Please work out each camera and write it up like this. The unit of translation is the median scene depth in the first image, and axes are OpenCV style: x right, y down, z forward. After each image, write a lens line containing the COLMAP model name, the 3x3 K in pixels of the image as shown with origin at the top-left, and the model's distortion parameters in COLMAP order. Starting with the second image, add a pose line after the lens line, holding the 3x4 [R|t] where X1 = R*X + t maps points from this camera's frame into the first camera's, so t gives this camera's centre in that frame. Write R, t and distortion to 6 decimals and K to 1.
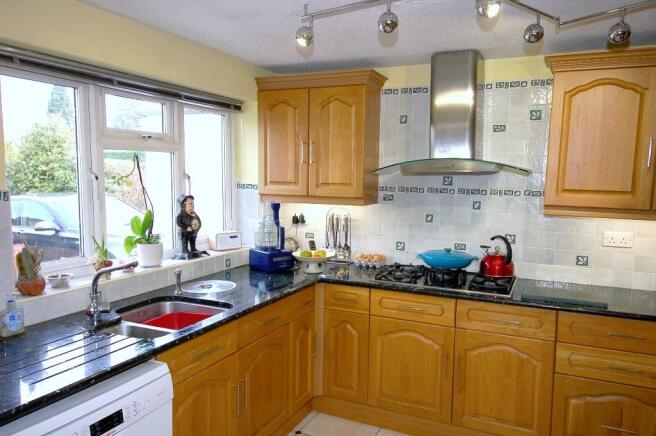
lens RADIAL K [[489.6, 0, 326.2], [0, 489.6, 221.5], [0, 0, 1]] dist [0.007497, 0.003494]
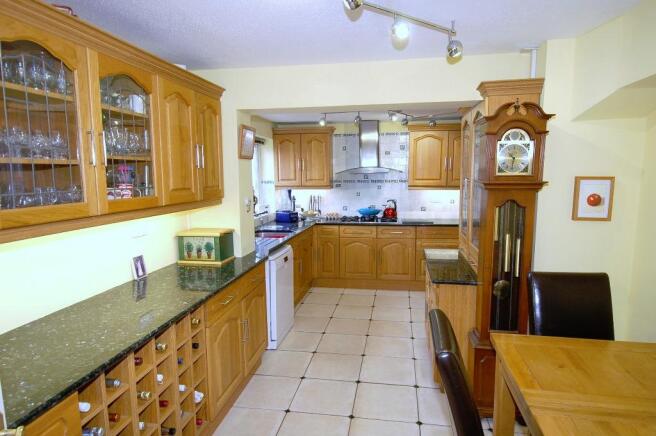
lens RADIAL K [[394.2, 0, 330.0], [0, 394.2, 217.8], [0, 0, 1]] dist [-0.000537, 0.000235]
pose [[0.963883, -0.052238, 0.261153, -0.384296], [0.049140, 0.998623, 0.018384, 0.061208], [-0.261753, -0.004887, 0.965122, -0.670705]]
